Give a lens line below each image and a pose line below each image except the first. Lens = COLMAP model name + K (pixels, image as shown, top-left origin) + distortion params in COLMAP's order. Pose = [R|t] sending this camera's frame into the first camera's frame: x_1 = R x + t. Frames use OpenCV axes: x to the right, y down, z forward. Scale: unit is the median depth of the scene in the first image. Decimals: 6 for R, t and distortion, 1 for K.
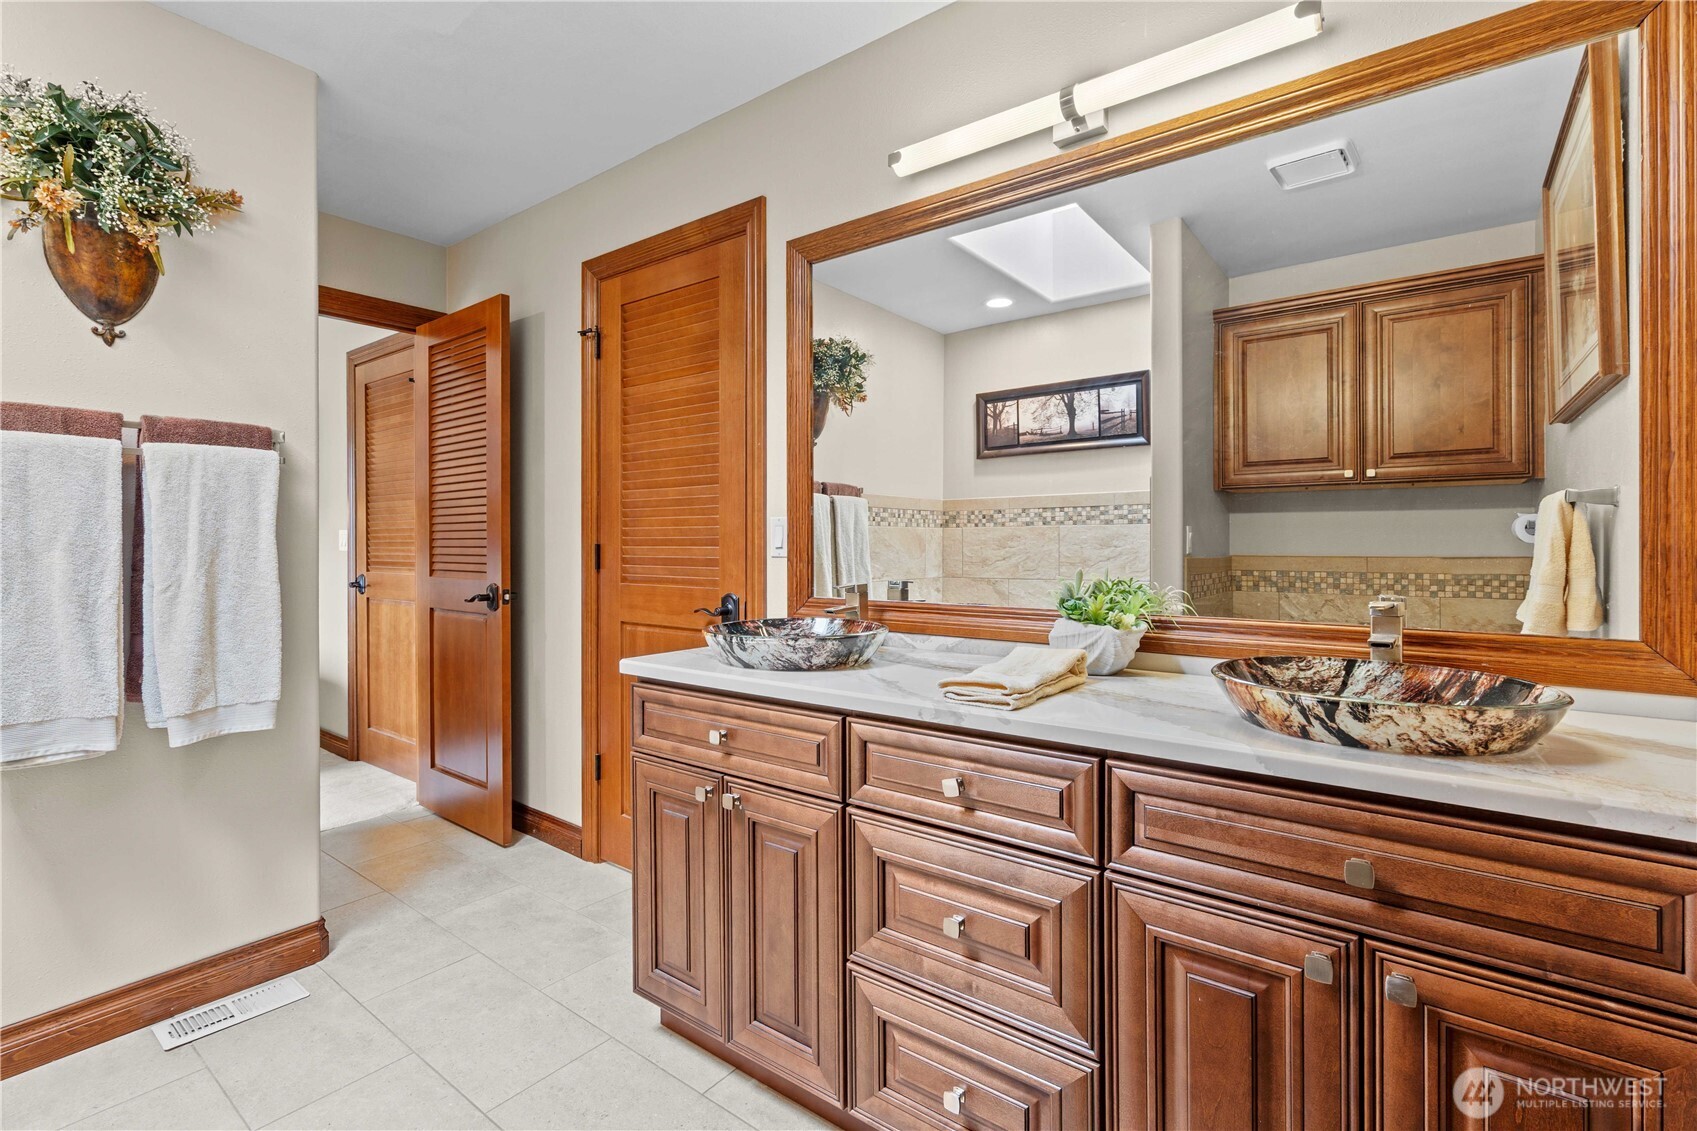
lens RADIAL K [[774.6, 0, 848.5], [0, 774.6, 565.5], [0, 0, 1]] dist [0.000030, -0.000006]
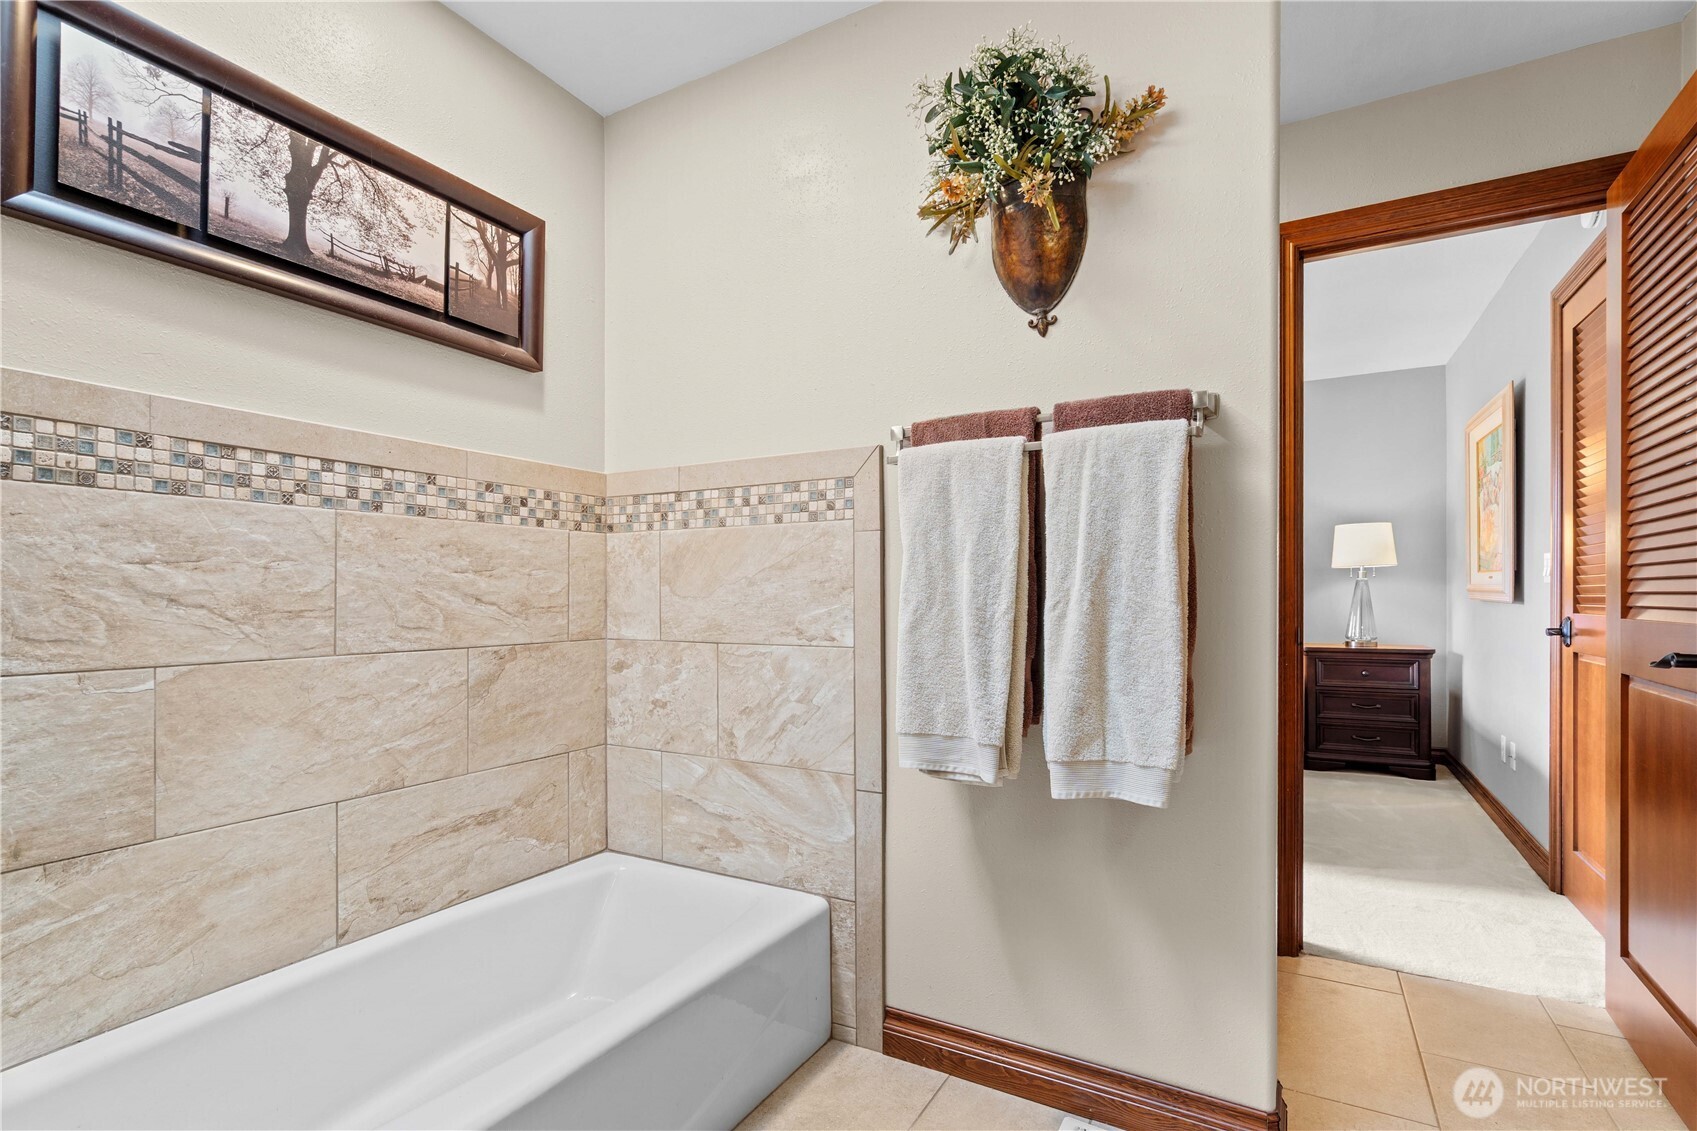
lens RADIAL K [[805.9, 0, 844.0], [0, 805.9, 593.4], [0, 0, 1]] dist [-0.001195, -0.000224]
pose [[0.132787, -0.000512, -0.991144, -0.050979], [-0.028655, 0.999580, -0.004356, 0.026767], [0.990730, 0.028979, 0.132716, 0.639019]]
